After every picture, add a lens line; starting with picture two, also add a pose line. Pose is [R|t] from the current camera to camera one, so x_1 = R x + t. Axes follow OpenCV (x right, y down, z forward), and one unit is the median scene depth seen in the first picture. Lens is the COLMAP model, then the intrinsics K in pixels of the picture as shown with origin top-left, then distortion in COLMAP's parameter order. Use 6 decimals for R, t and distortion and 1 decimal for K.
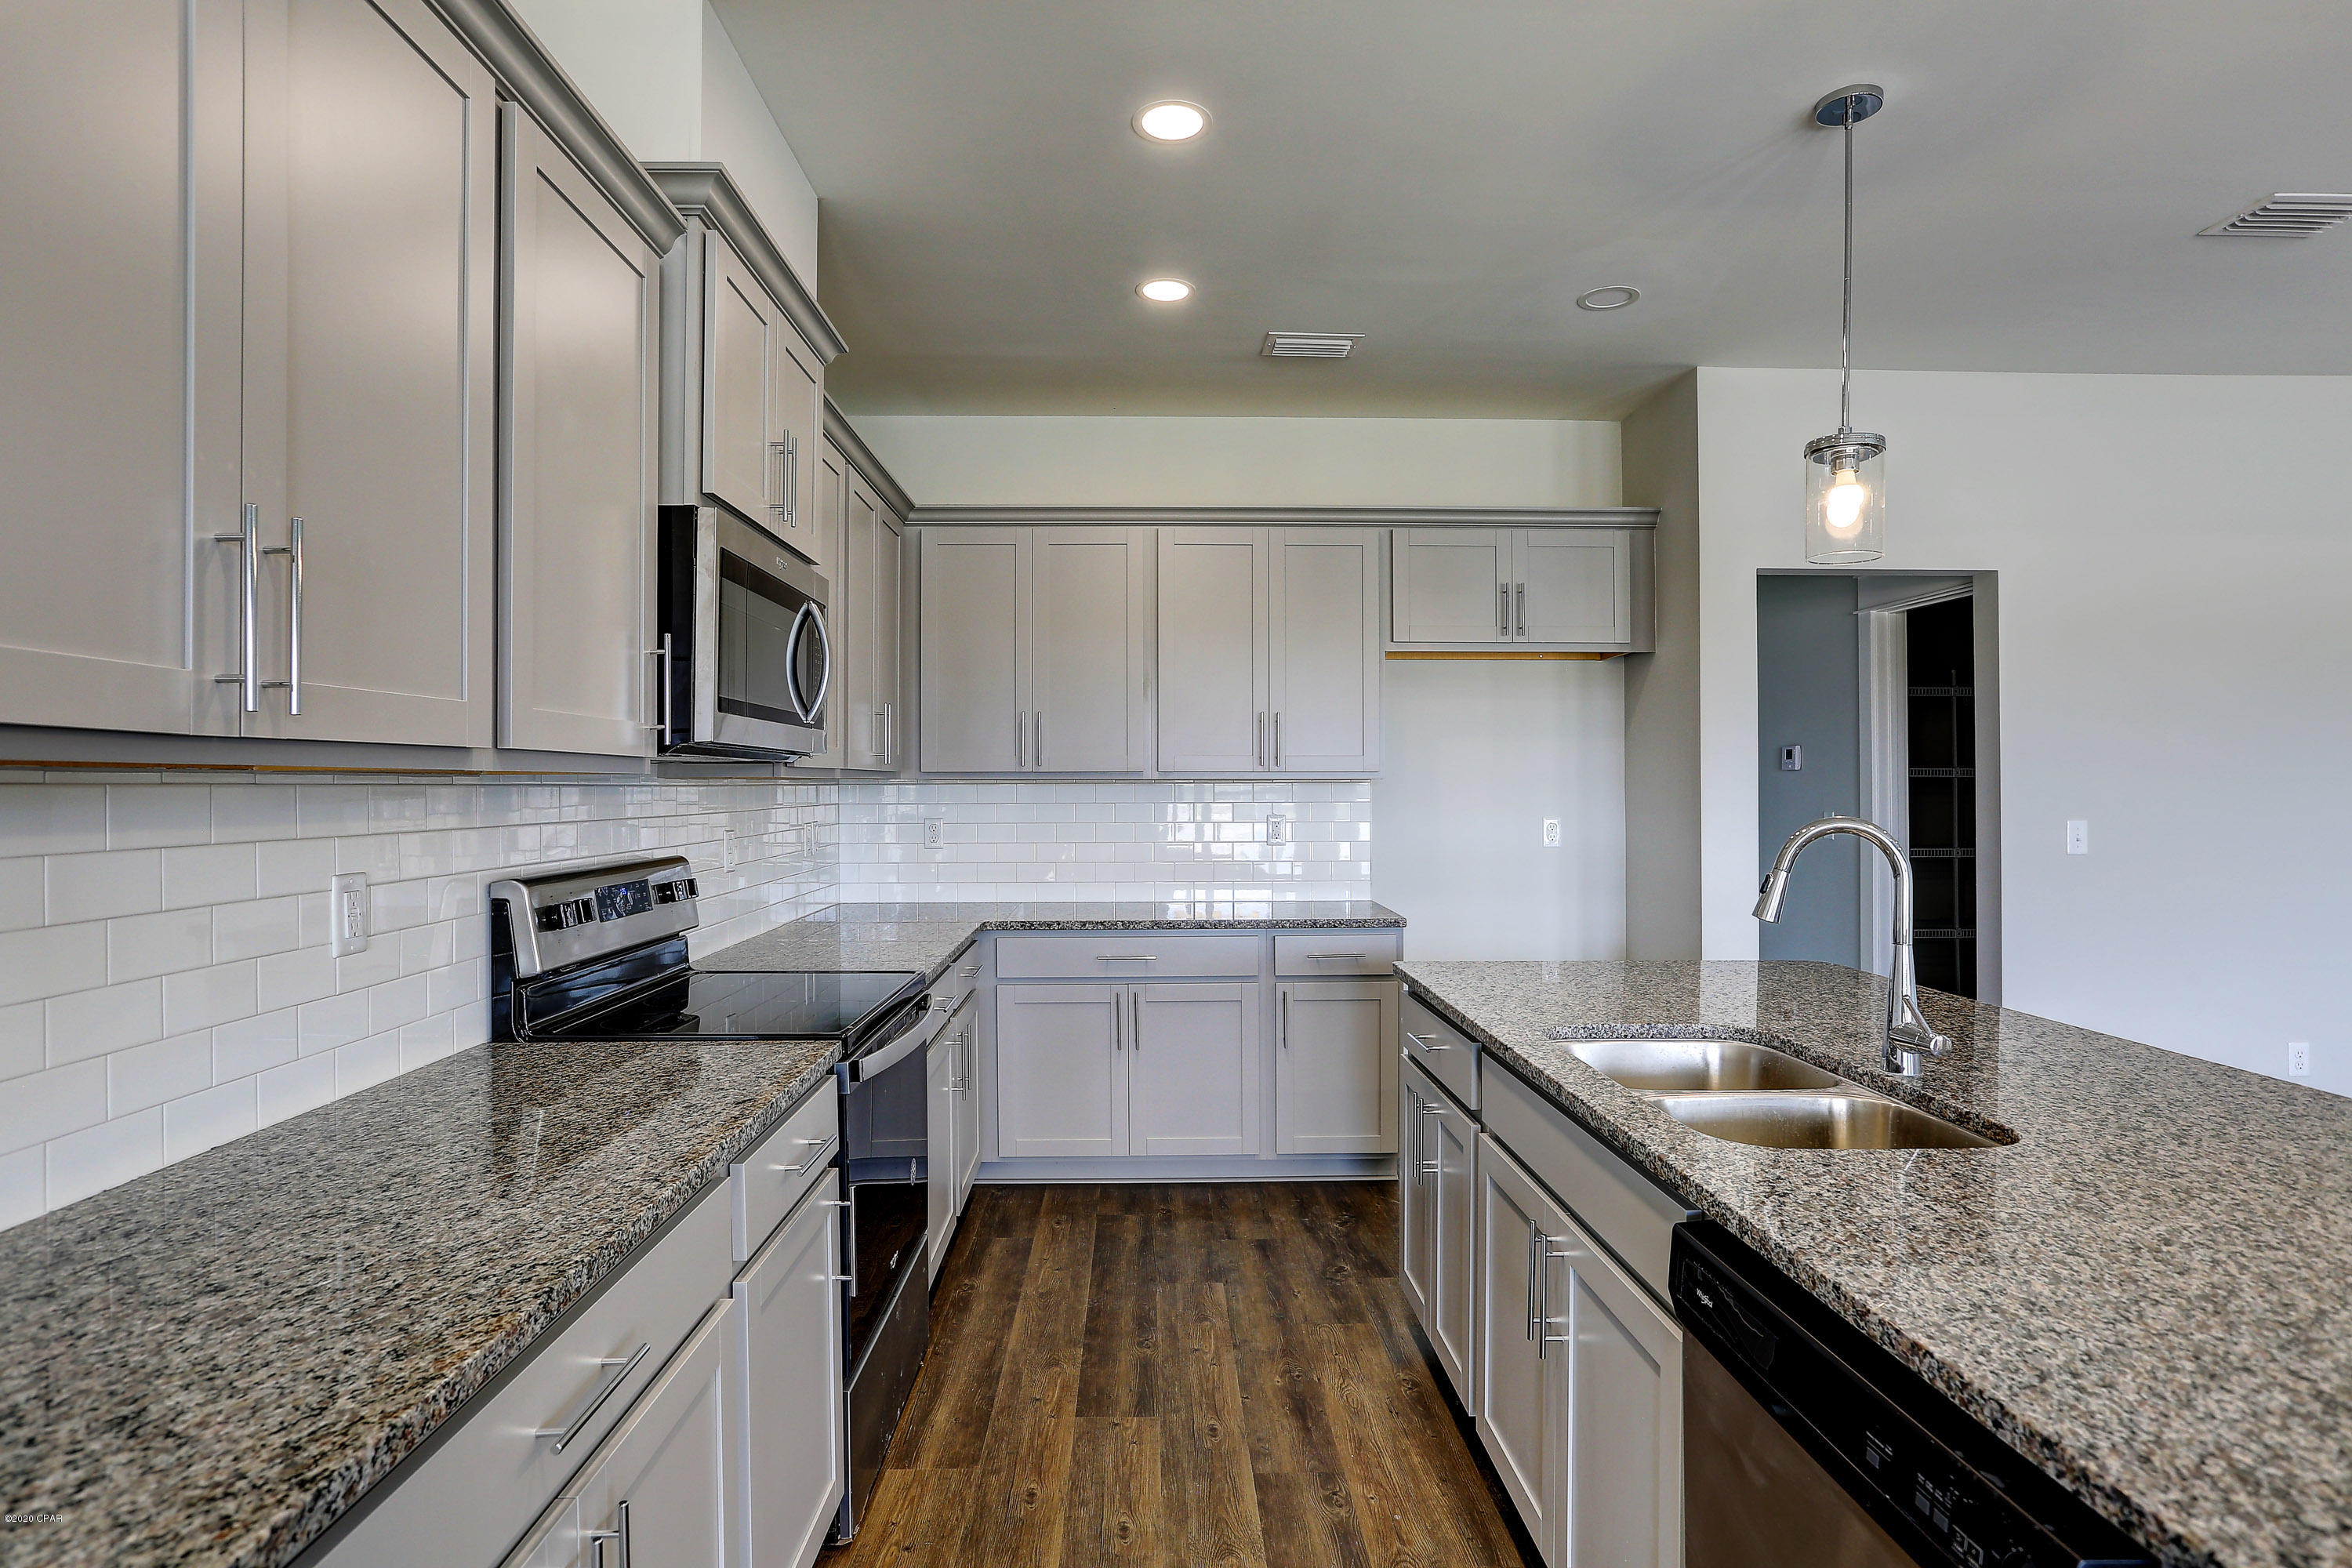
lens RADIAL K [[1217.5, 0, 1166.1], [0, 1217.5, 785.6], [0, 0, 1]] dist [-0.026828, 0.007796]
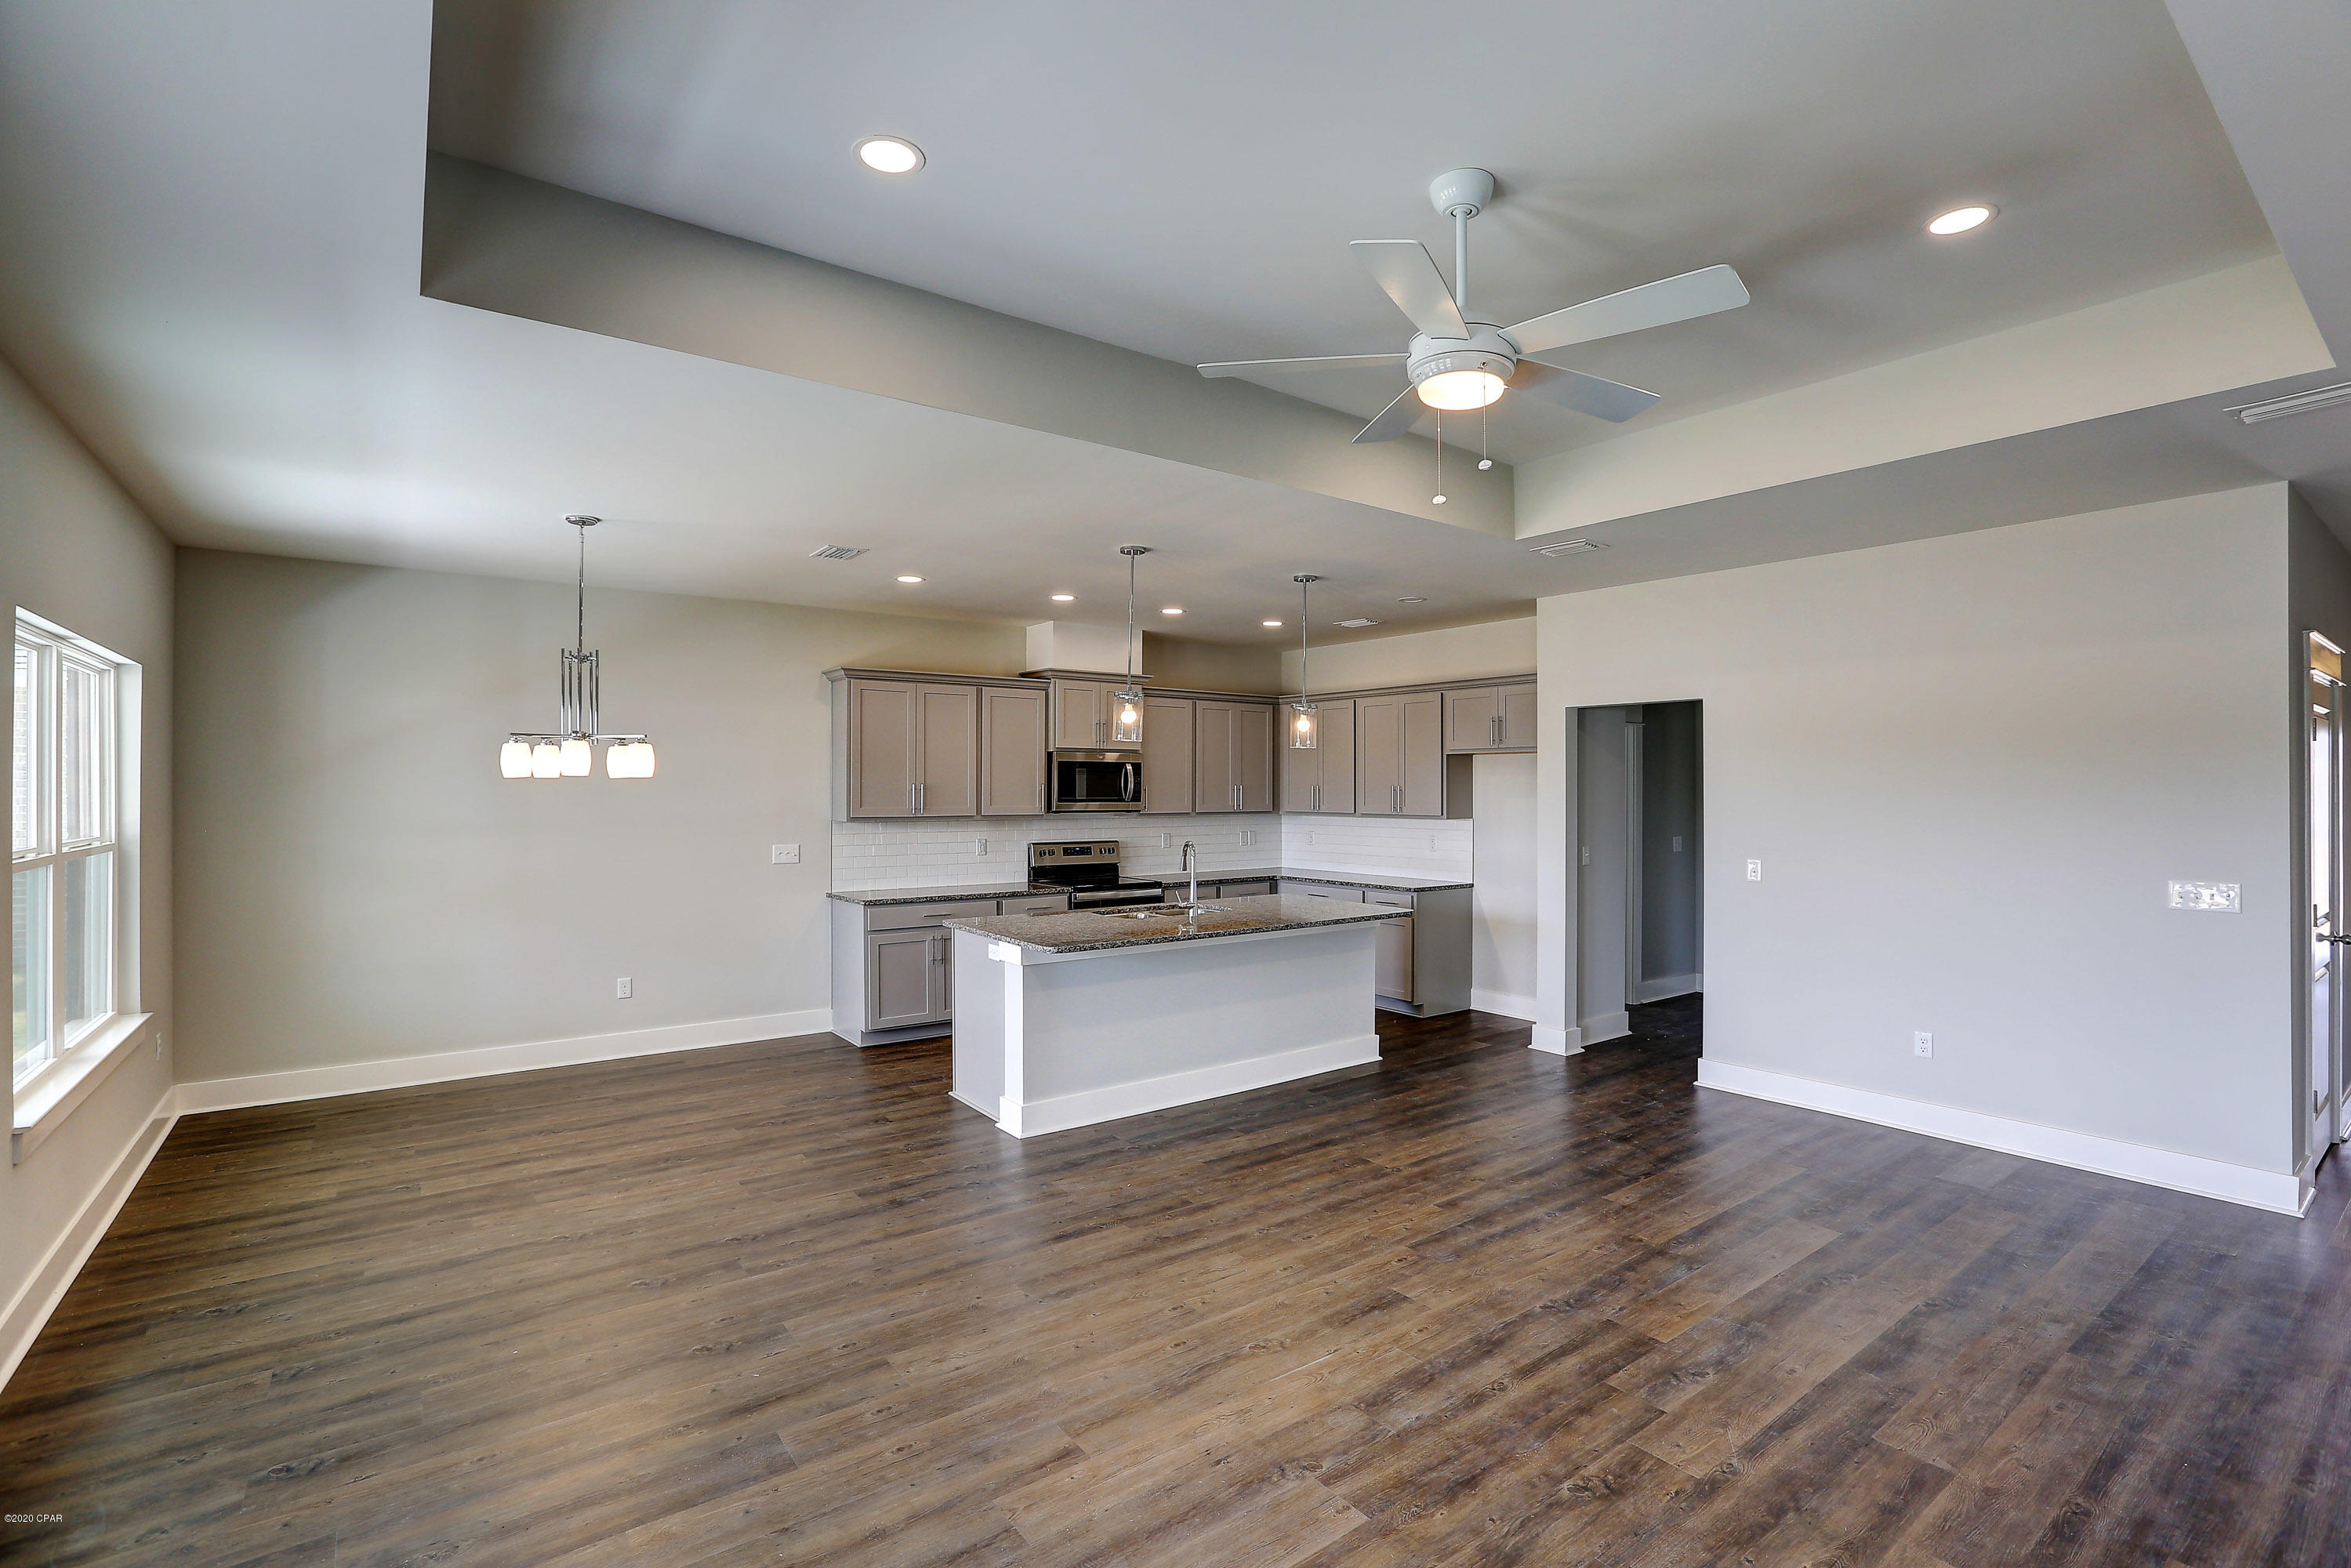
lens RADIAL K [[1054.4, 0, 1160.0], [0, 1054.4, 789.8], [0, 0, 1]] dist [-0.025556, 0.002670]
pose [[0.581194, 0.002799, -0.813760, 1.955352], [-0.003072, 0.999995, 0.001246, -0.080802], [0.813759, 0.001776, 0.581199, -0.540263]]
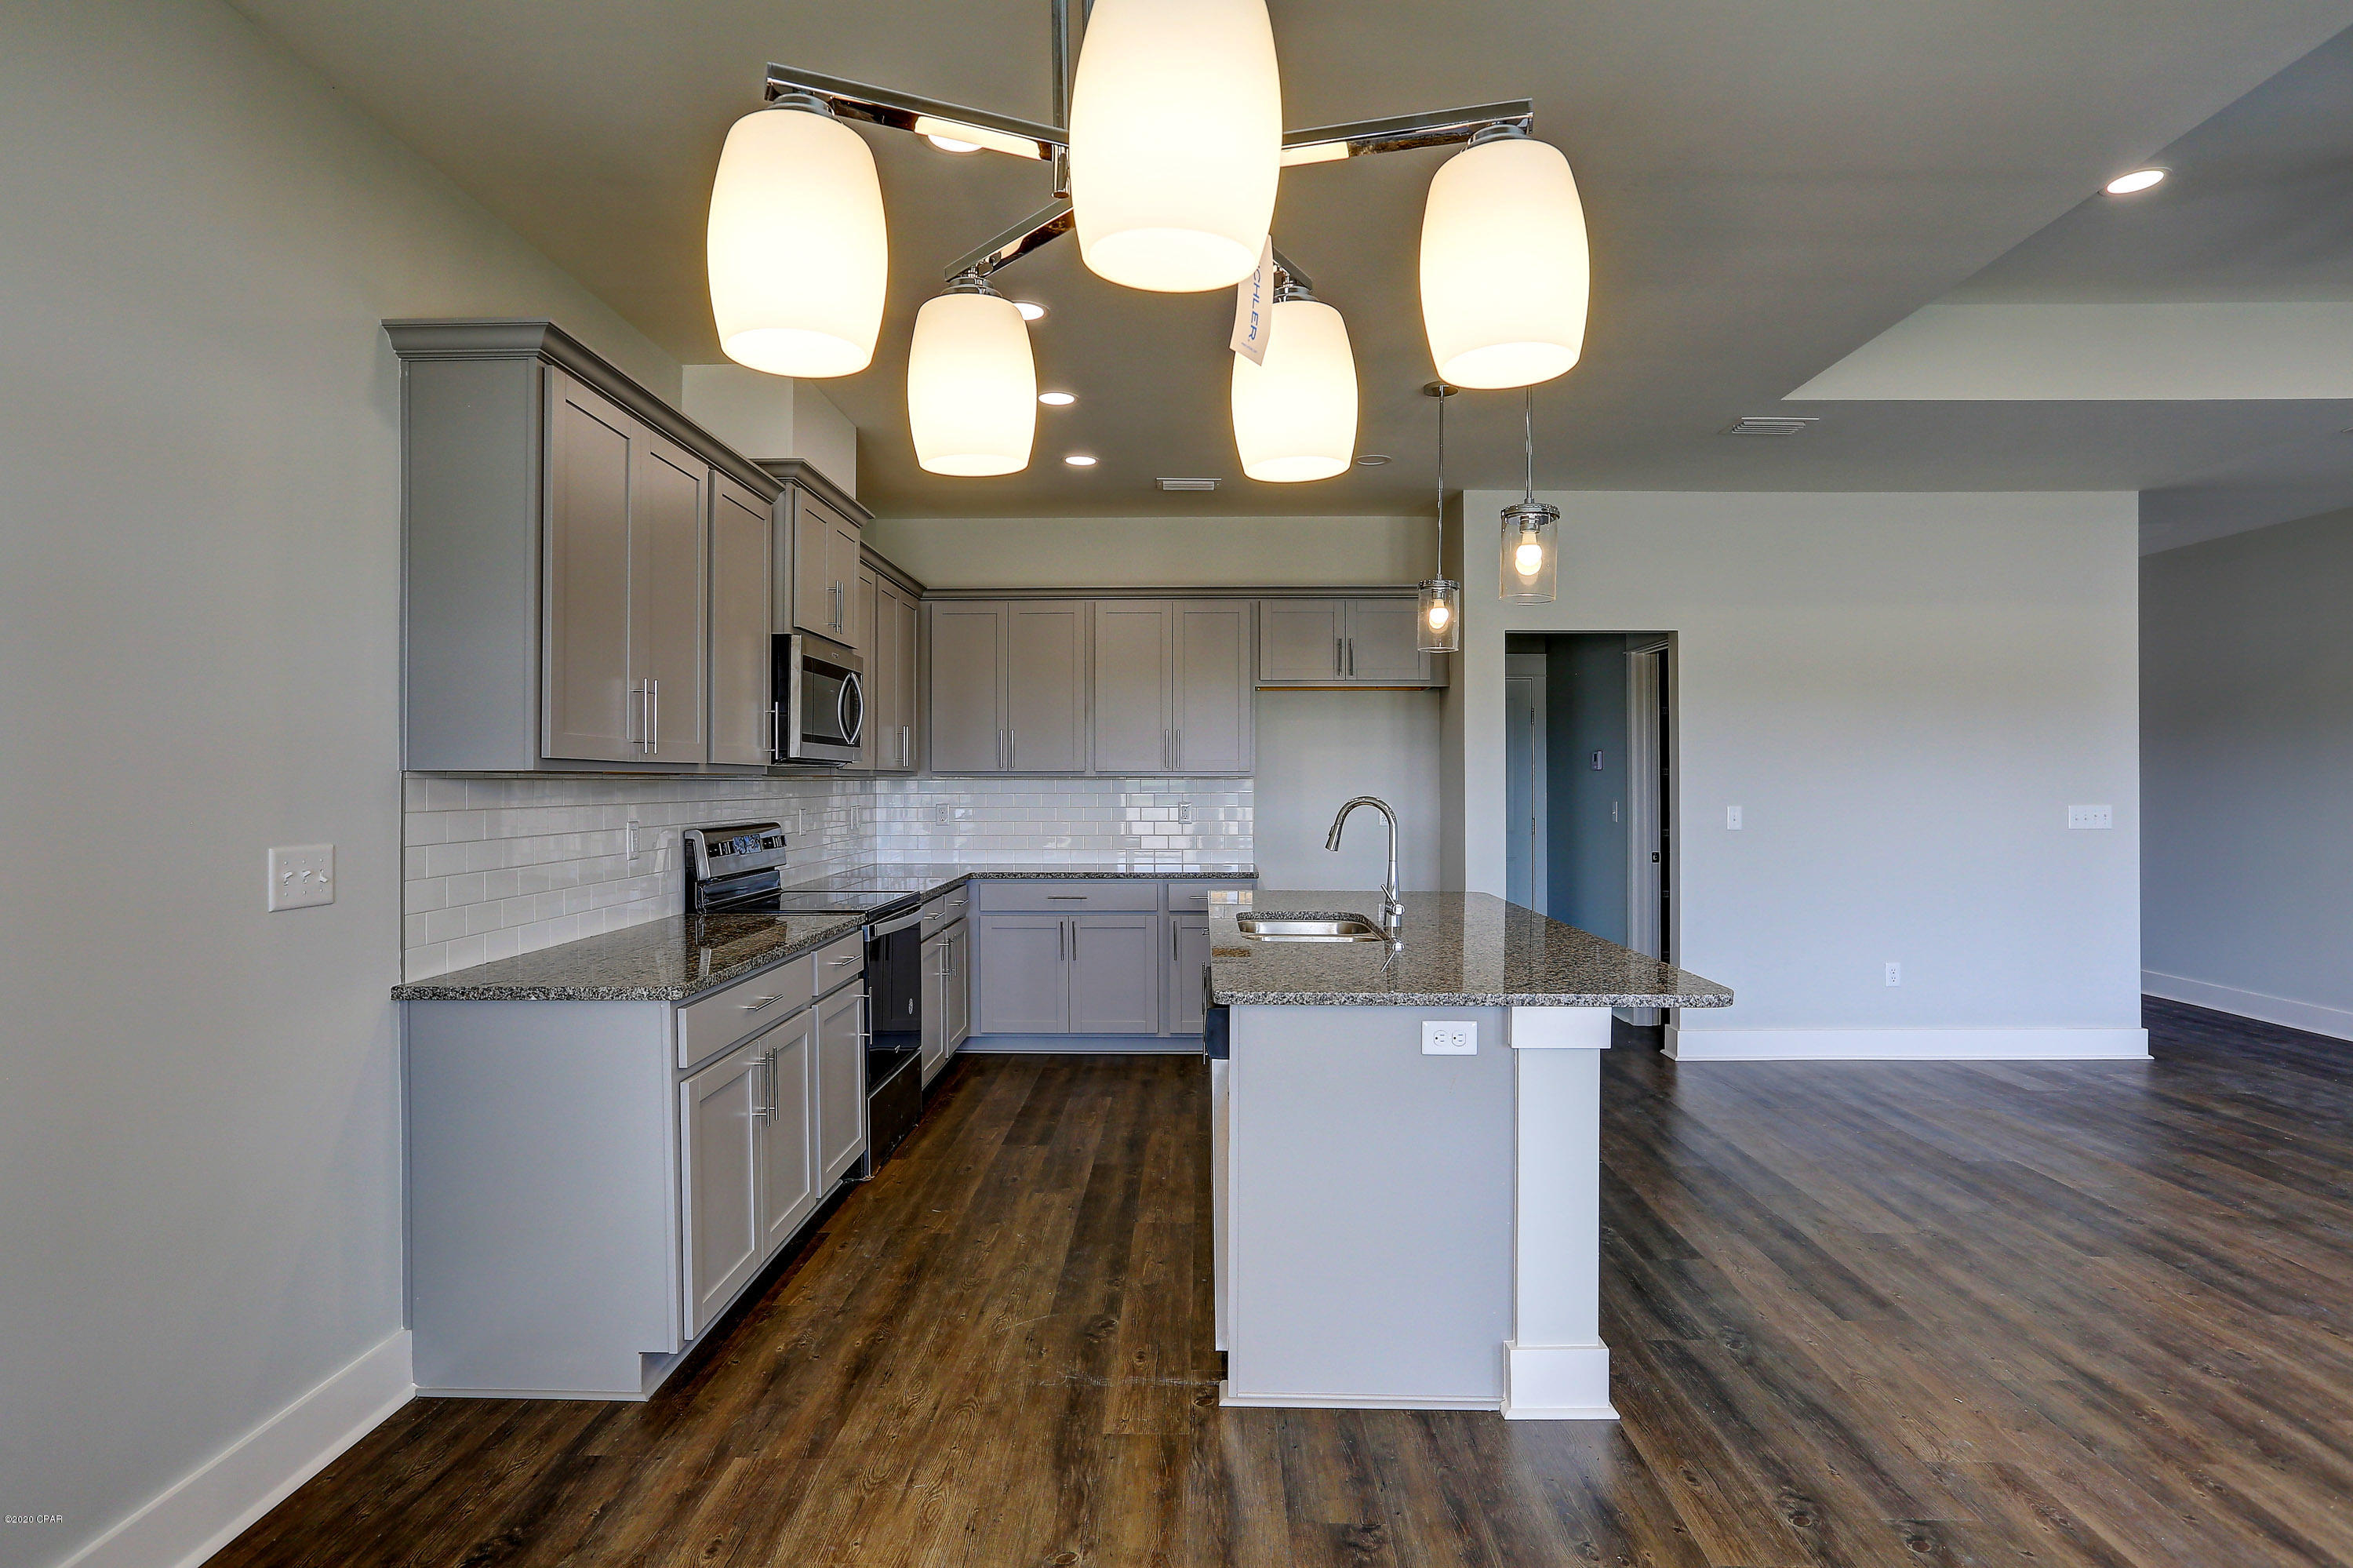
lens RADIAL K [[1218.0, 0, 1162.5], [0, 1218.0, 781.6], [0, 0, 1]] dist [-0.026828, 0.007796]
pose [[0.998925, 0.000331, -0.046351, 0.211832], [-0.000344, 1.000000, -0.000287, 0.001767], [0.046351, 0.000303, 0.998925, -0.654595]]
